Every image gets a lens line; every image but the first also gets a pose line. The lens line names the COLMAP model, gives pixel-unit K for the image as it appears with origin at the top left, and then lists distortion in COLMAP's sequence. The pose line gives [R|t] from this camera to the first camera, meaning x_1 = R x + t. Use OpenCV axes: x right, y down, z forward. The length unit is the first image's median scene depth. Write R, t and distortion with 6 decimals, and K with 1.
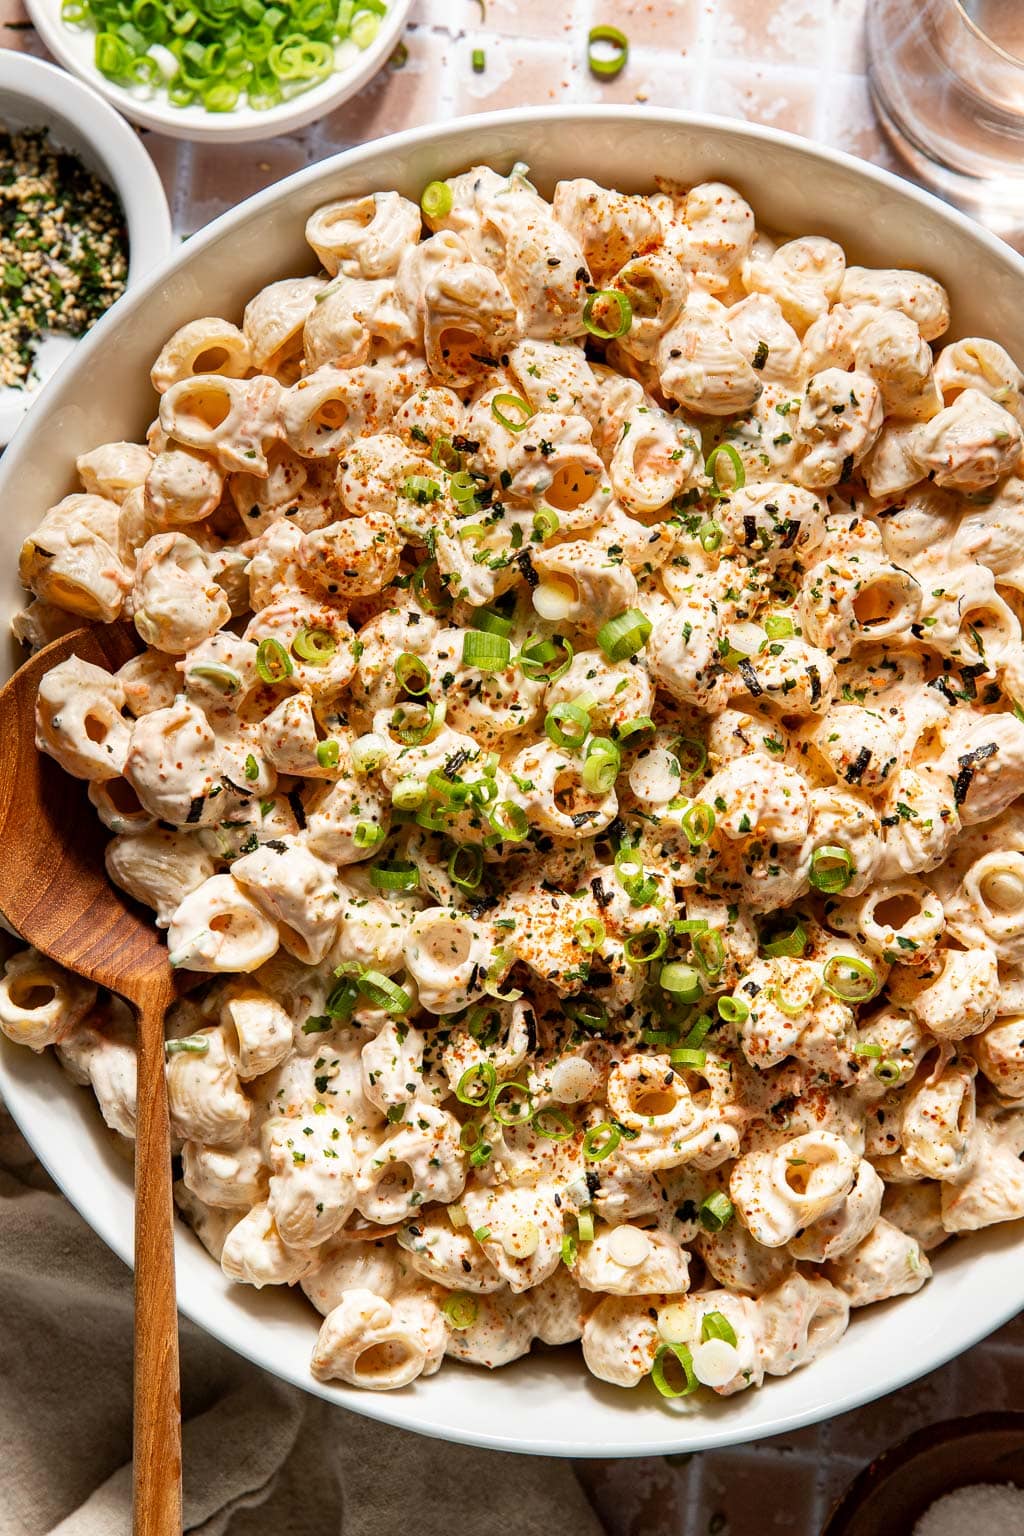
lens RADIAL K [[3203.5, 0, 509.7], [0, 3203.5, 757.9], [0, 0, 1]] dist [0.026991, 0.000000]
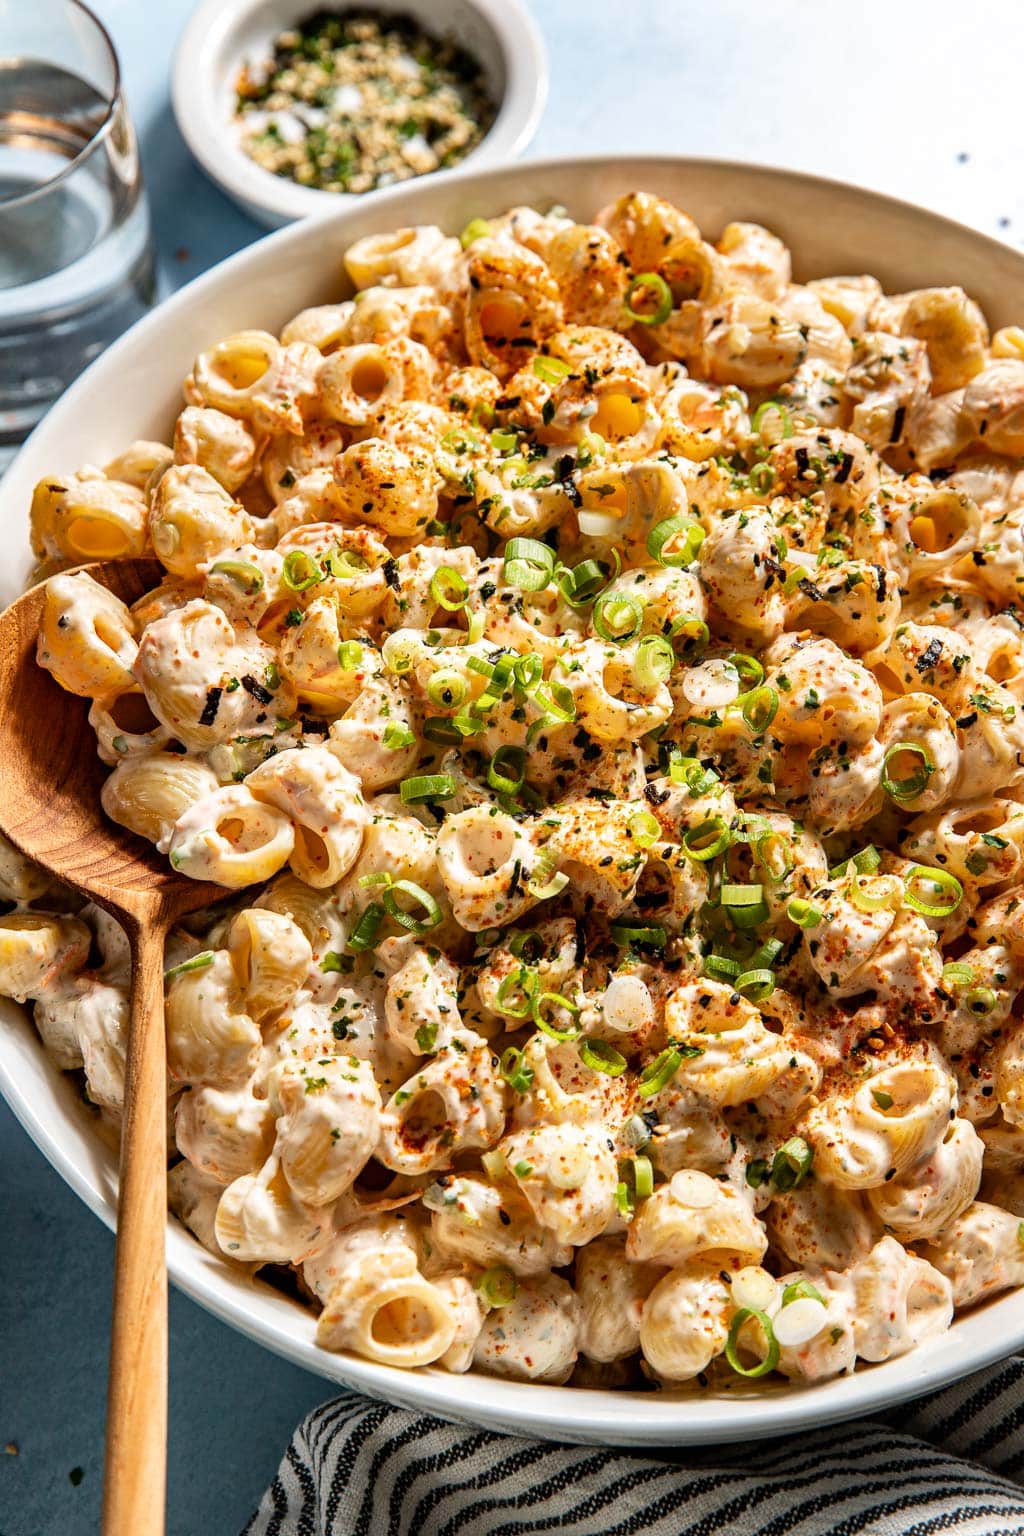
lens RADIAL K [[3203.5, 0, 514.1], [0, 3203.5, 768.4], [0, 0, 1]] dist [0.026991, 0.000000]
pose [[0.999653, 0.012341, 0.023261, -0.032648], [0.000030, 0.882842, -0.469670, 0.460678], [-0.026332, 0.469508, 0.882536, 0.193280]]
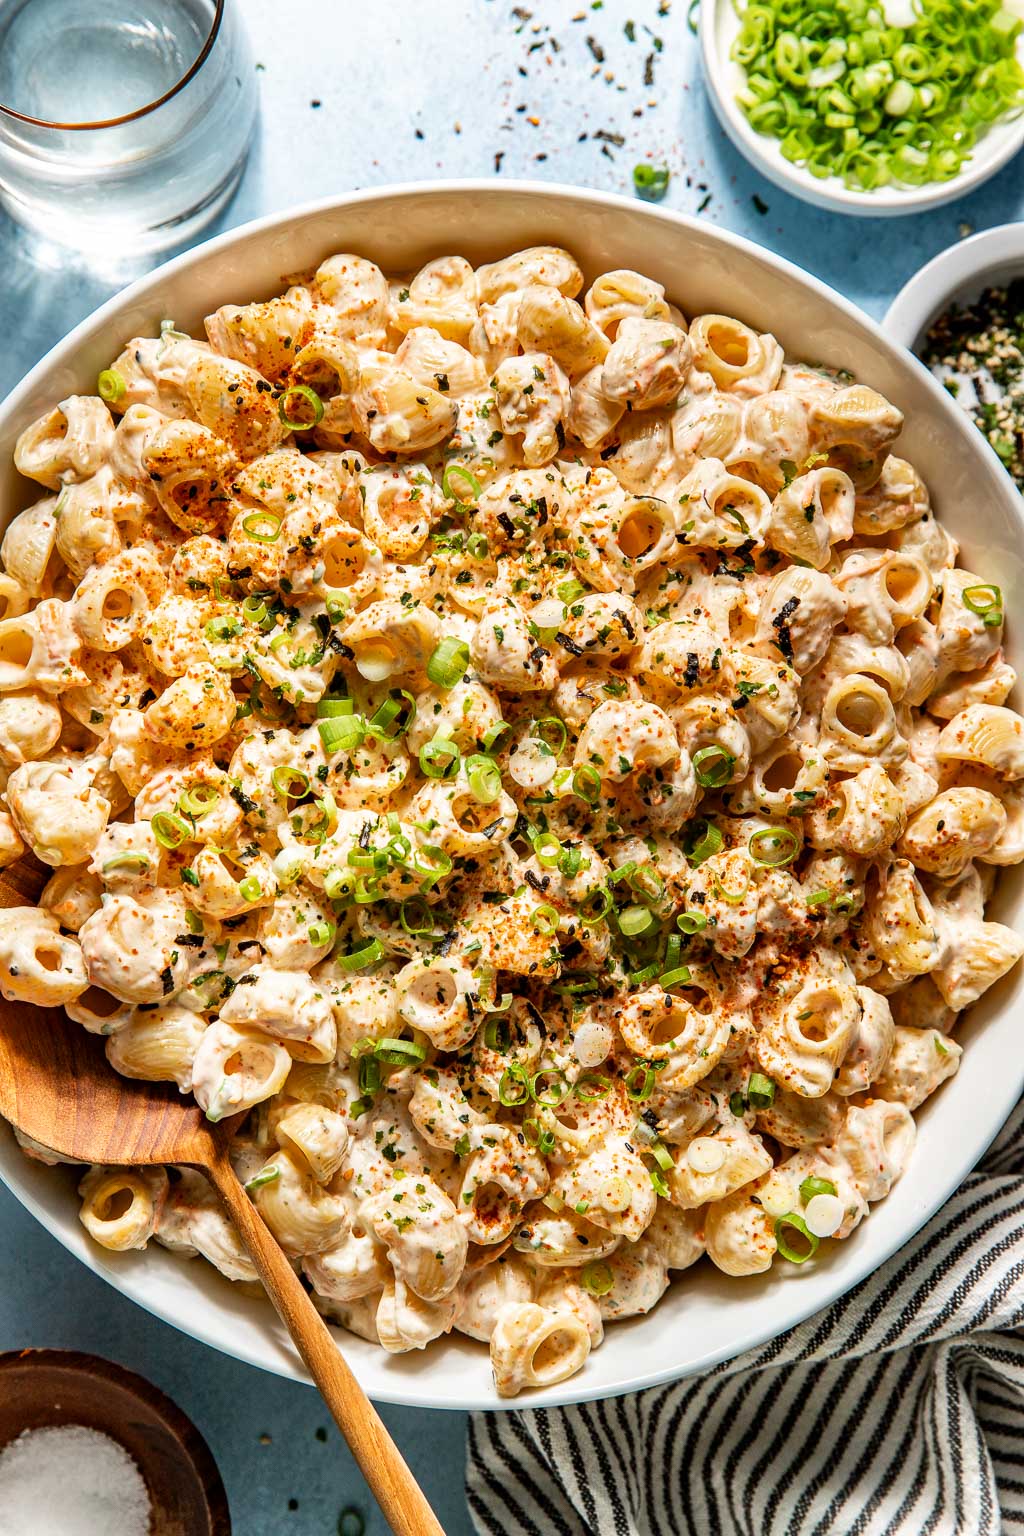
lens RADIAL K [[3203.5, 0, 524.8], [0, 3203.5, 772.4], [0, 0, 1]] dist [0.026991, 0.000000]
pose [[0.888247, -0.457346, 0.043037, -0.005112], [0.456739, 0.889288, 0.023595, -0.018614], [-0.049064, -0.001302, 0.998795, -0.092216]]
